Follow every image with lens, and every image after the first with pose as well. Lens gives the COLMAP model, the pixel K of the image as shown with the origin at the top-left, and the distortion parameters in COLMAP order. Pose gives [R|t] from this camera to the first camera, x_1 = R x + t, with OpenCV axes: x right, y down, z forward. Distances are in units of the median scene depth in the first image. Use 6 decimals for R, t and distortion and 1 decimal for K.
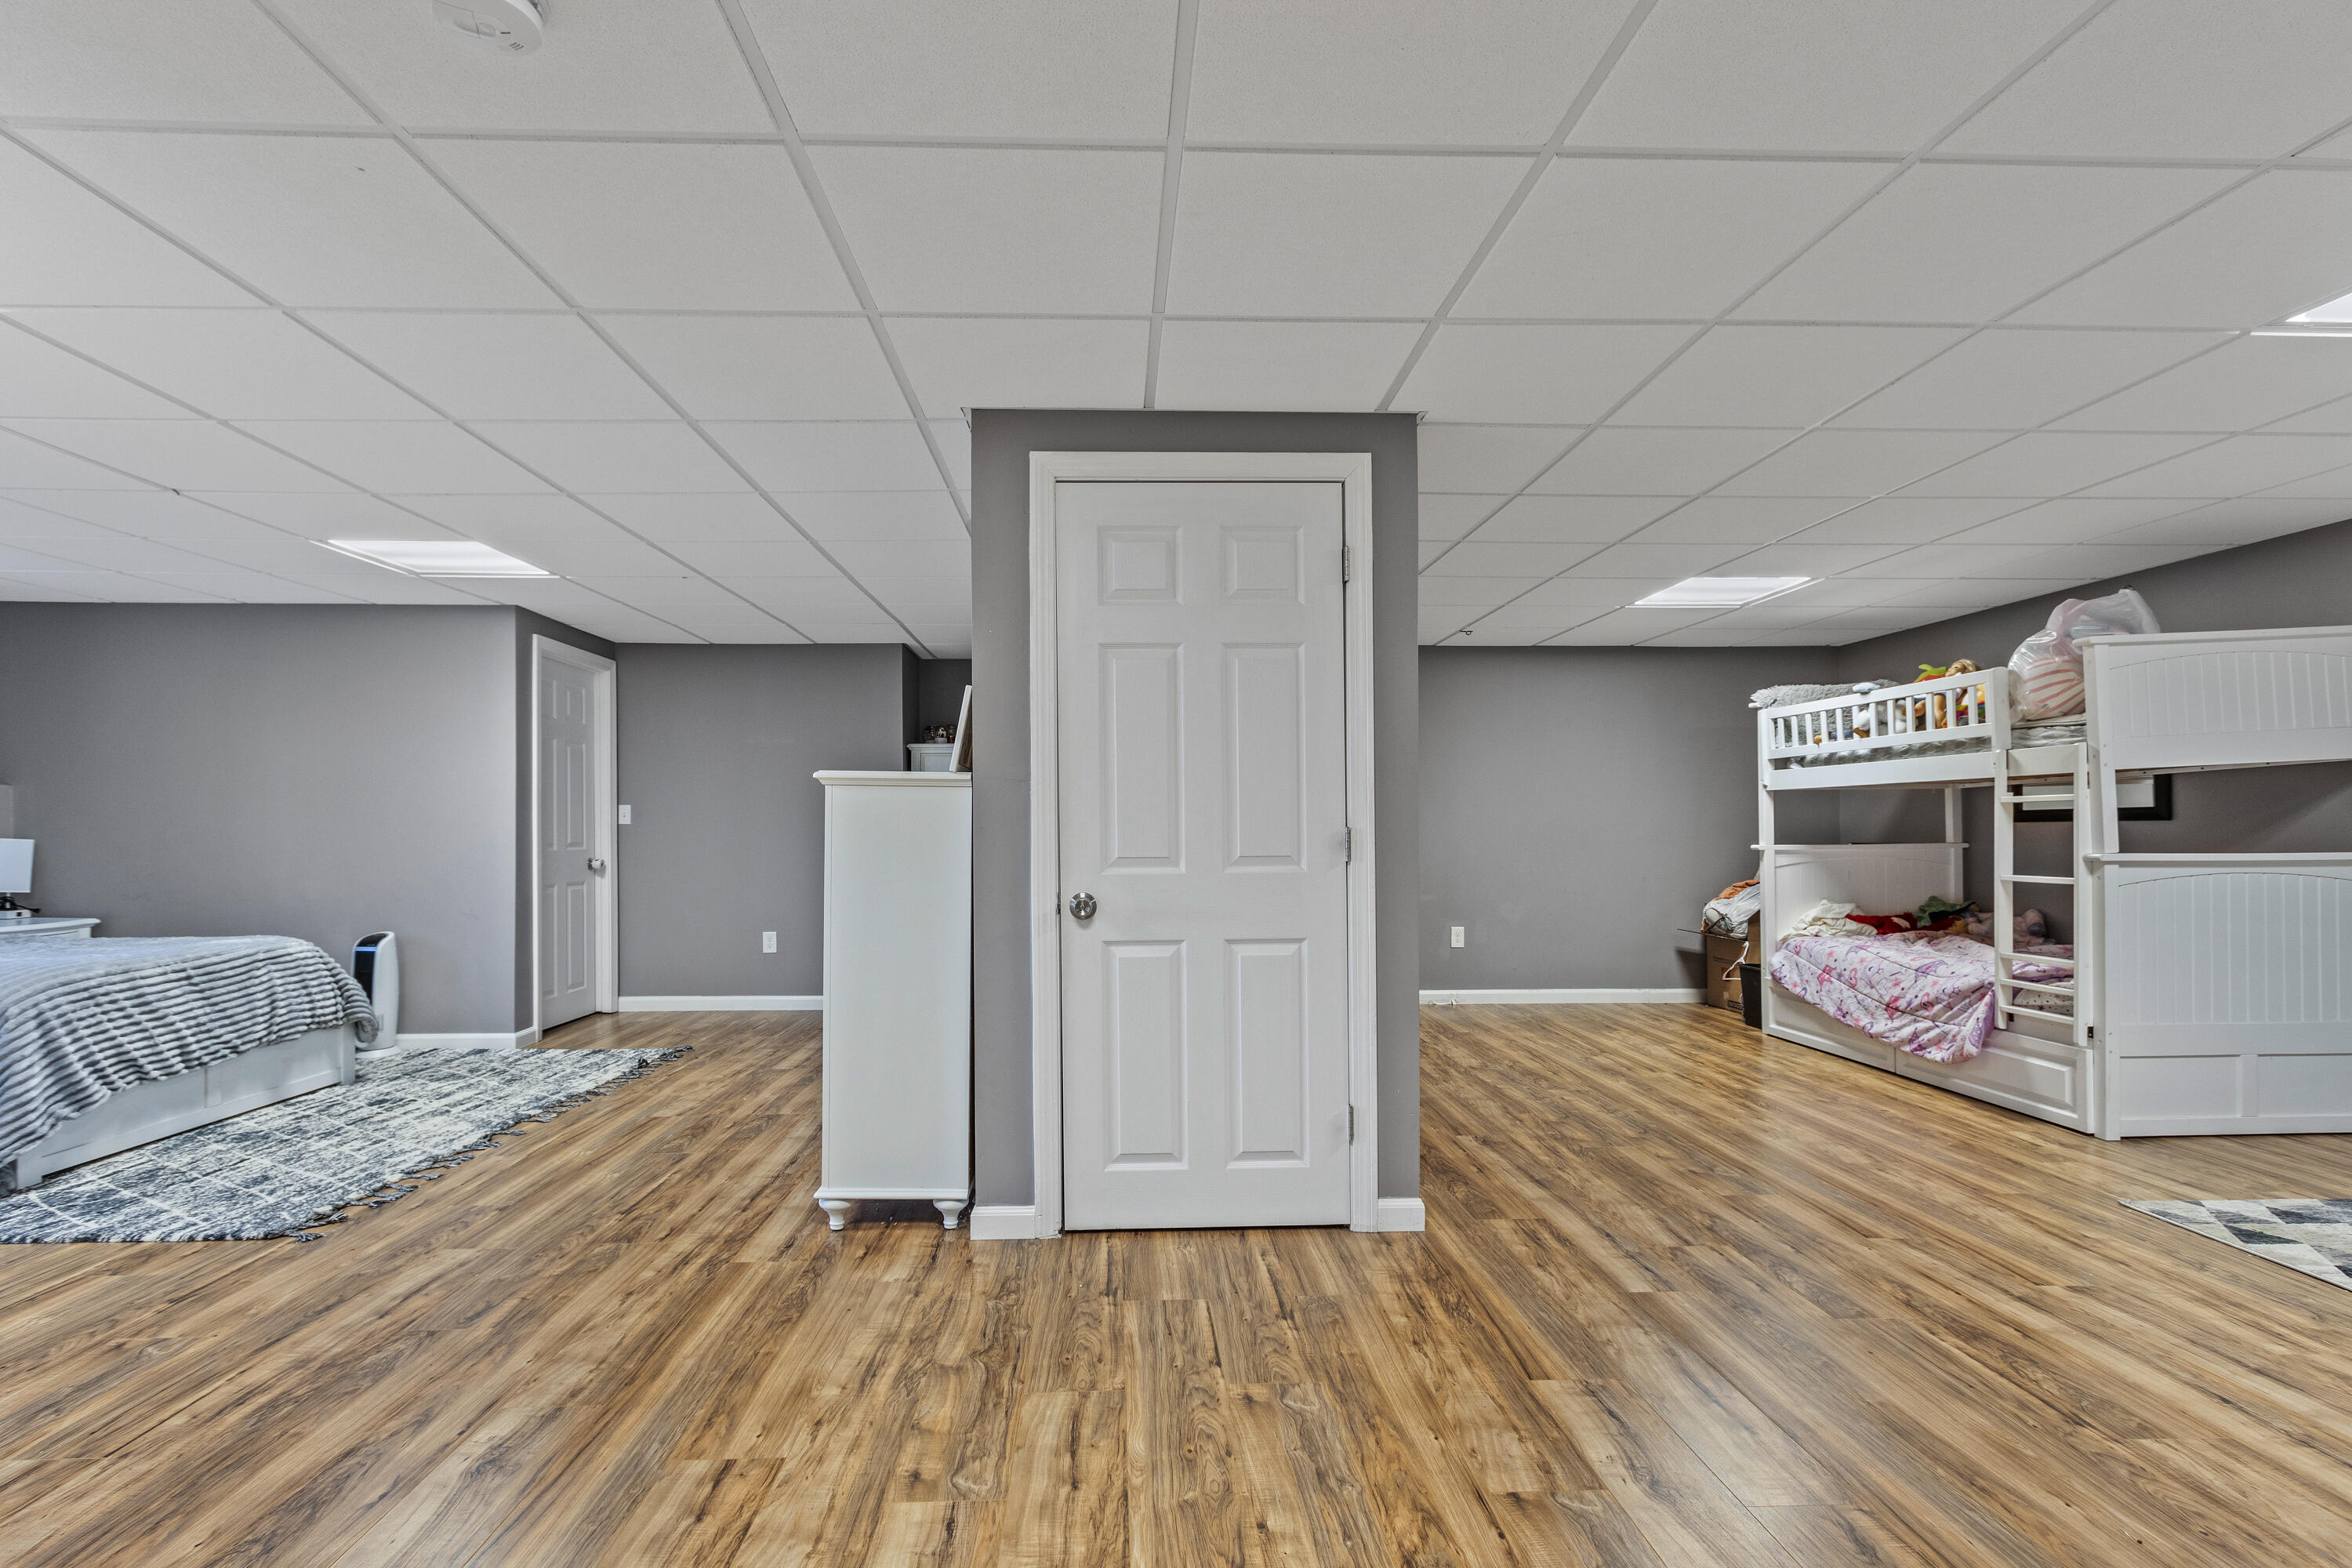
lens RADIAL K [[1113.7, 0, 1143.8], [0, 1113.7, 826.6], [0, 0, 1]] dist [-0.000415, 0.000285]
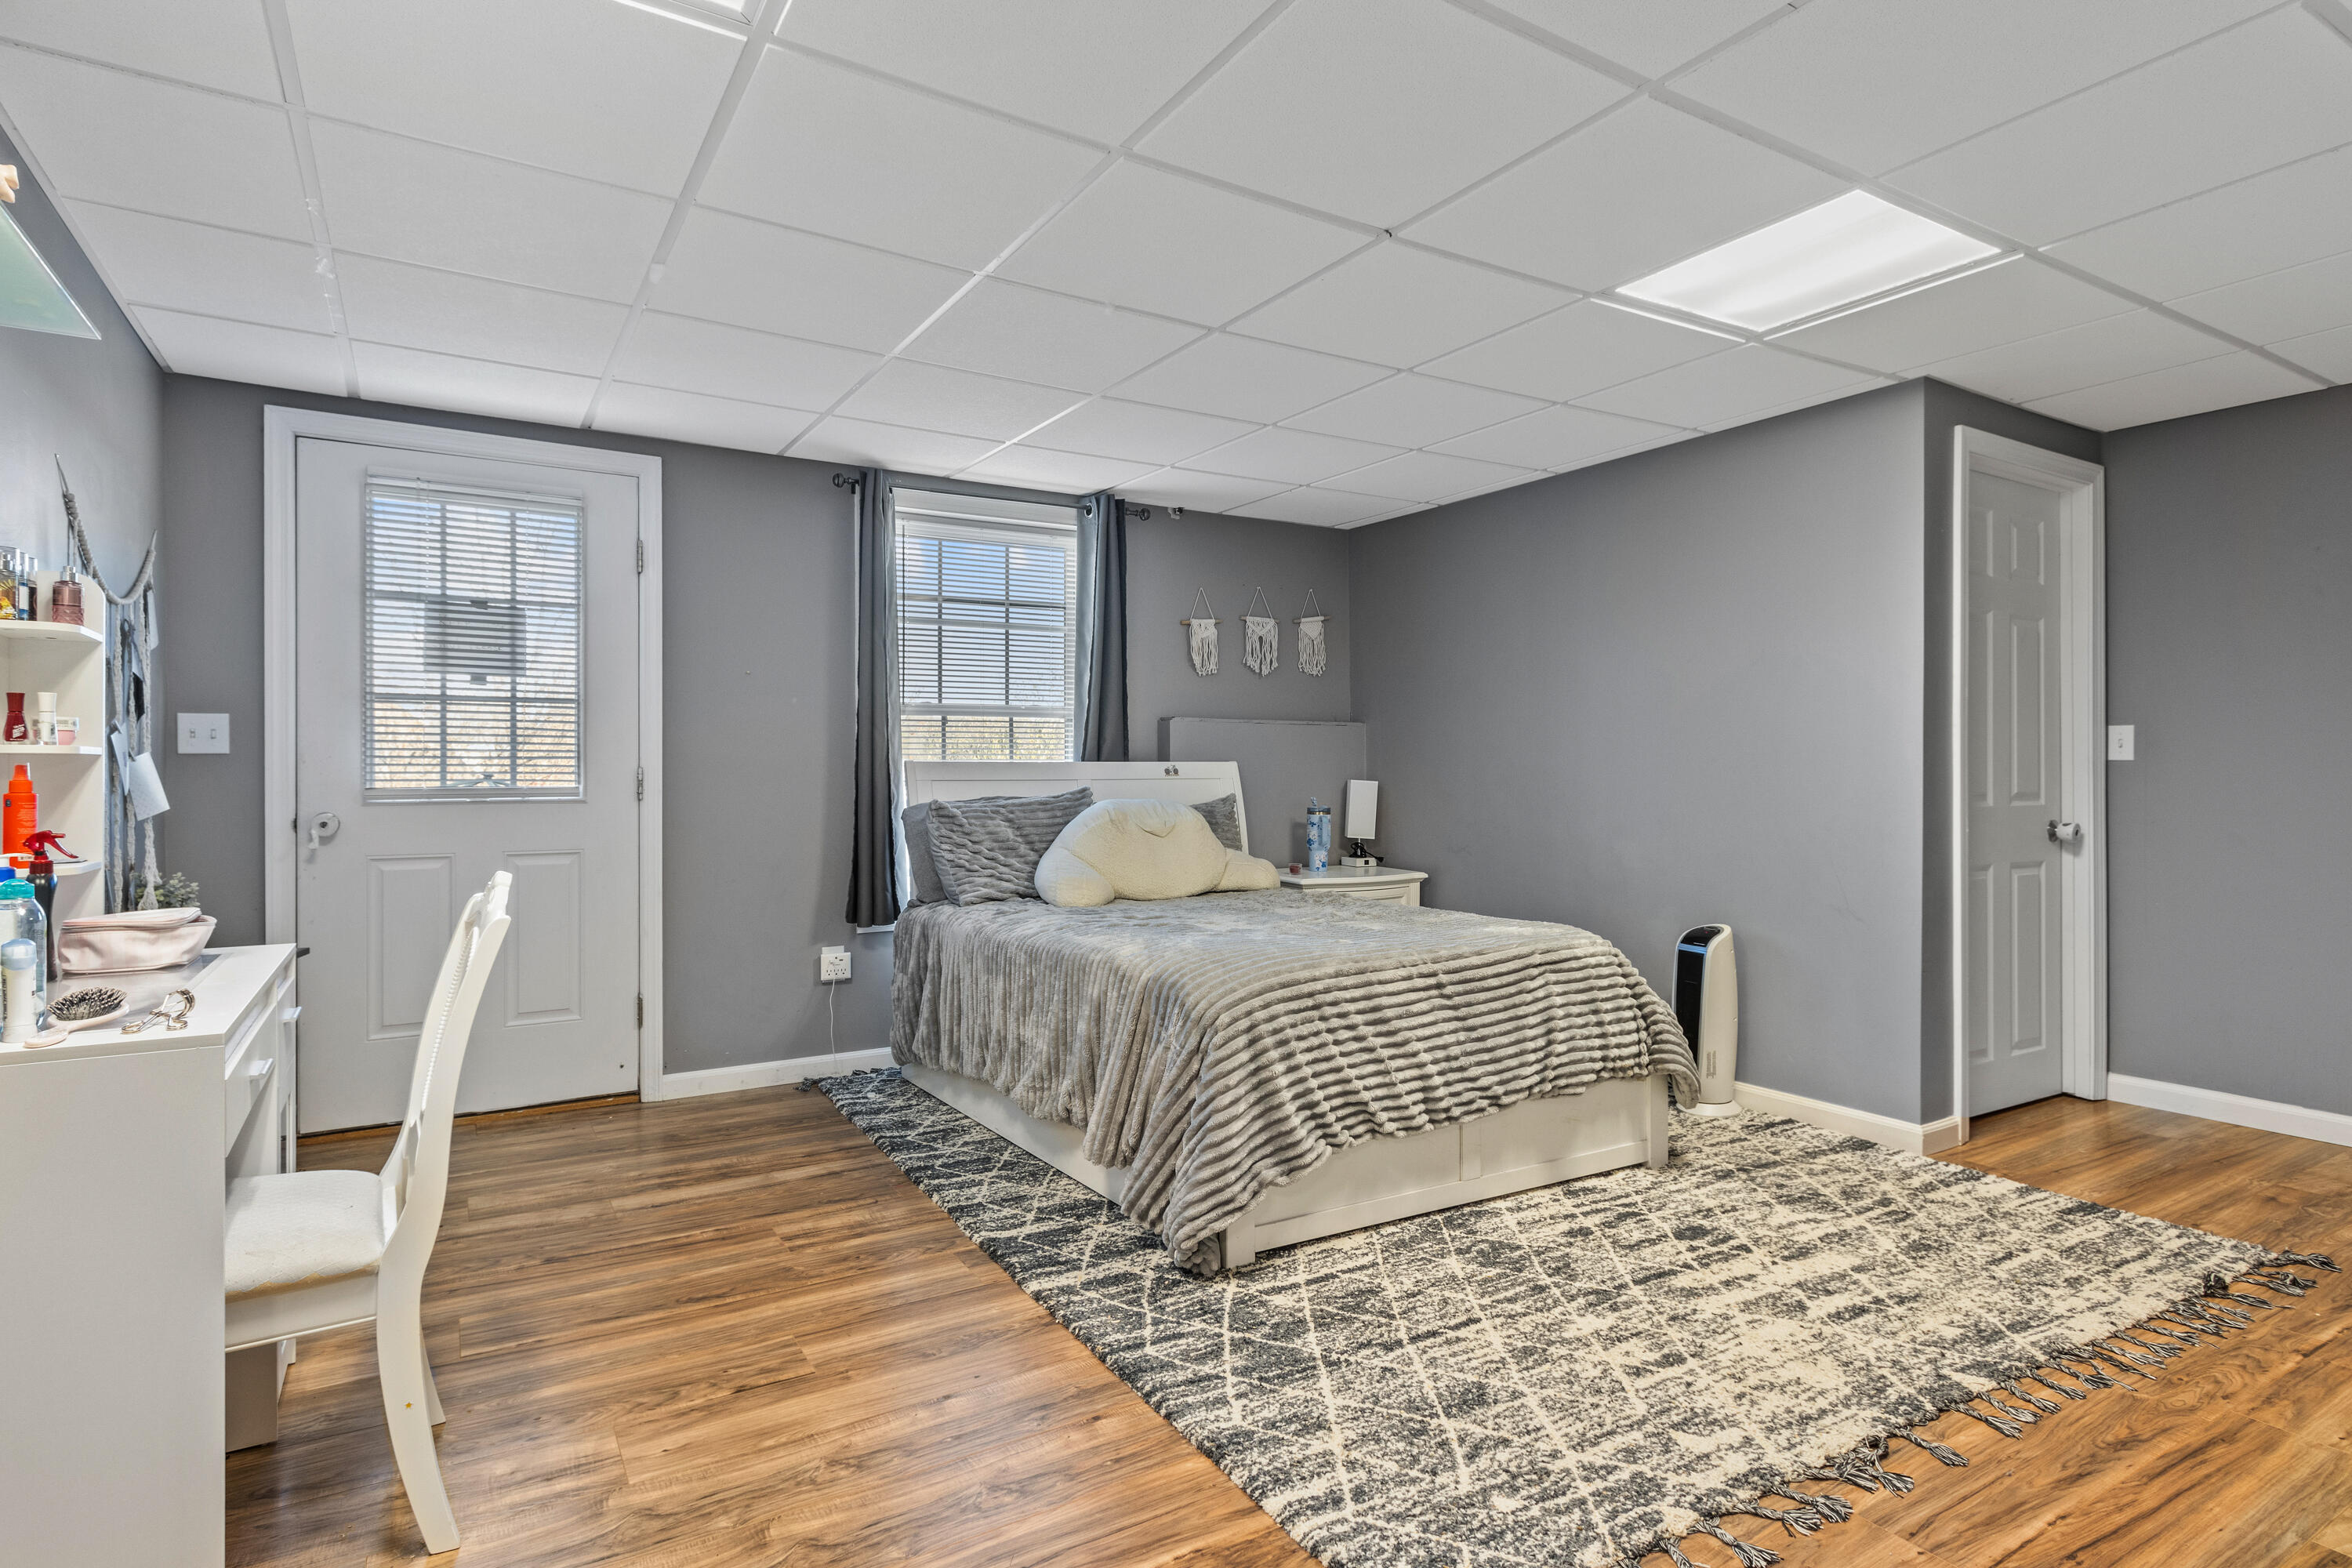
lens RADIAL K [[1213.4, 0, 1164.4], [0, 1213.4, 779.1], [0, 0, 1]] dist [0.003524, -0.006724]
pose [[0.491753, 0.005208, -0.870719, -0.286016], [0.001621, 0.999975, 0.006896, 0.003479], [0.870733, -0.004802, 0.491732, 0.475378]]
